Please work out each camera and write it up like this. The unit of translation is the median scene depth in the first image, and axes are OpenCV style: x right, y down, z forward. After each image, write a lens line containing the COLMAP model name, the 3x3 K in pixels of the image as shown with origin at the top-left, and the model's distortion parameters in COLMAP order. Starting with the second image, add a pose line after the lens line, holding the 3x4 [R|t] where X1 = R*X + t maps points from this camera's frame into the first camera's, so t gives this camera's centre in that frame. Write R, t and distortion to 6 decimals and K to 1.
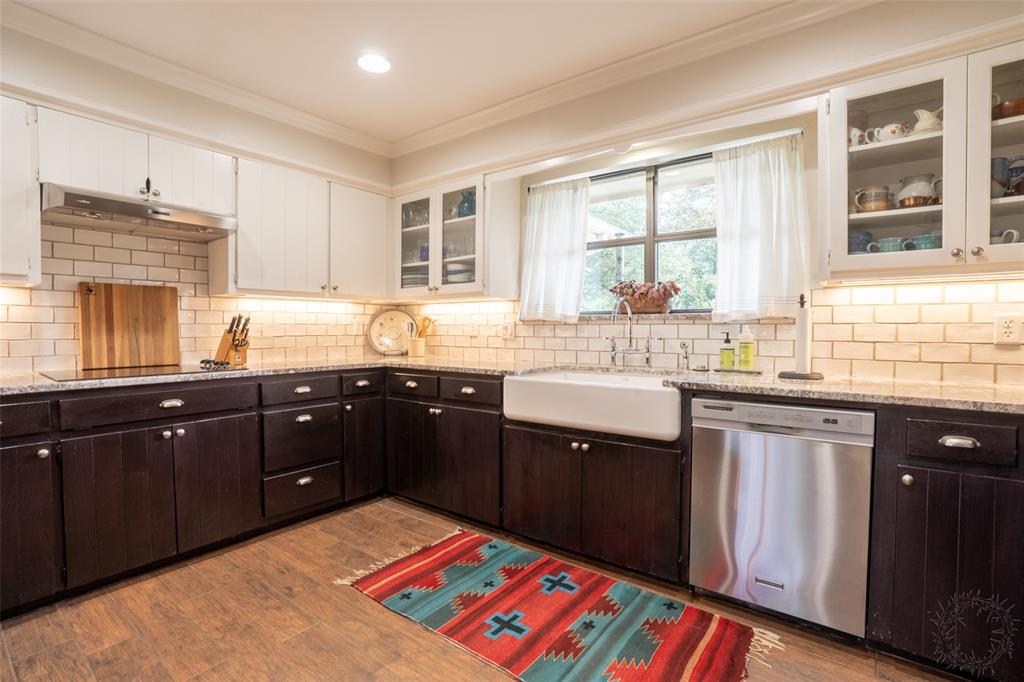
lens RADIAL K [[478.0, 0, 512.2], [0, 478.0, 340.2], [0, 0, 1]] dist [-0.062181, 0.020623]
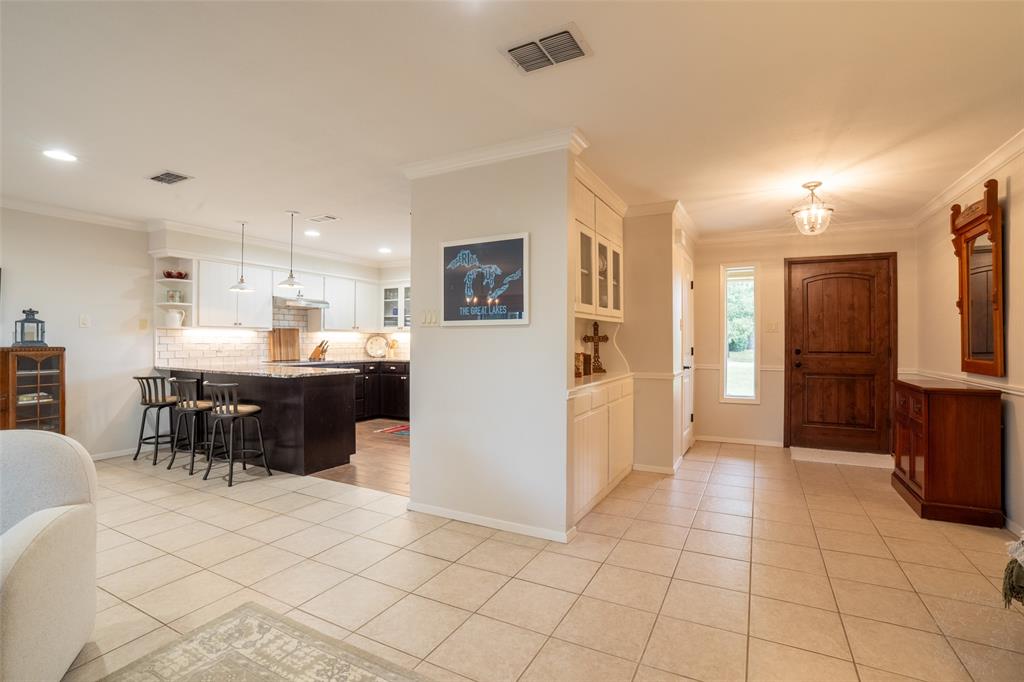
lens RADIAL K [[478.0, 0, 514.3], [0, 478.0, 338.0], [0, 0, 1]] dist [-0.062181, 0.020623]
pose [[0.986250, -0.000037, 0.165263, -0.000608], [0.005262, 0.999500, -0.031180, 0.023086], [-0.165179, 0.031621, 0.985757, -1.856596]]
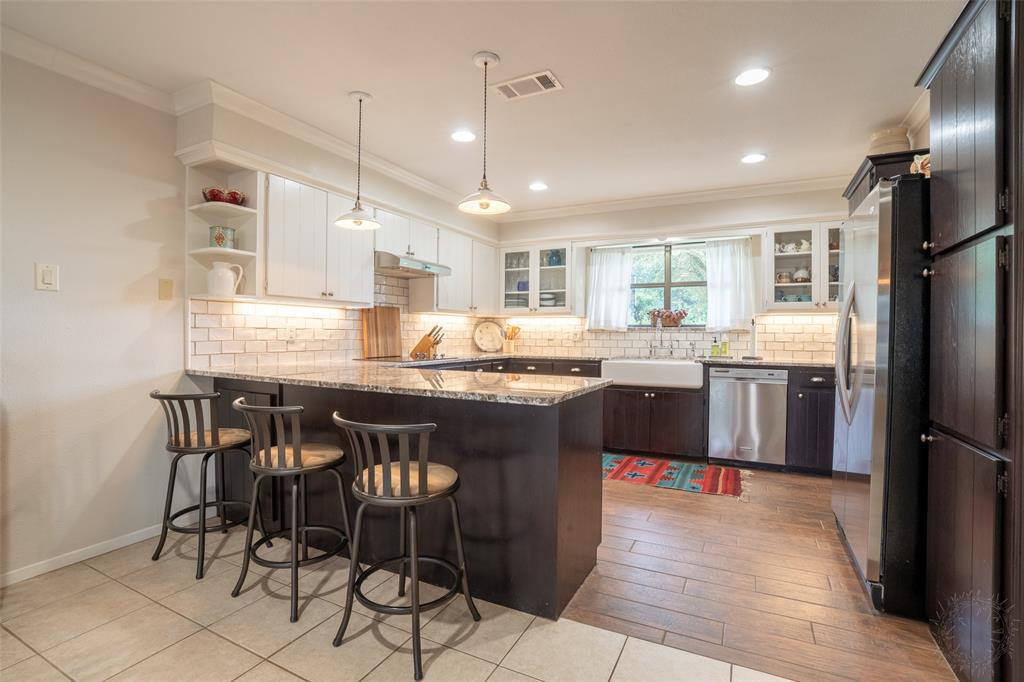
lens RADIAL K [[478.0, 0, 516.3], [0, 478.0, 338.7], [0, 0, 1]] dist [-0.062181, 0.020623]
pose [[0.982913, 0.003554, 0.184039, -0.692547], [-0.000899, 0.999894, -0.014508, 0.018374], [-0.184071, 0.014095, 0.982812, -0.749709]]
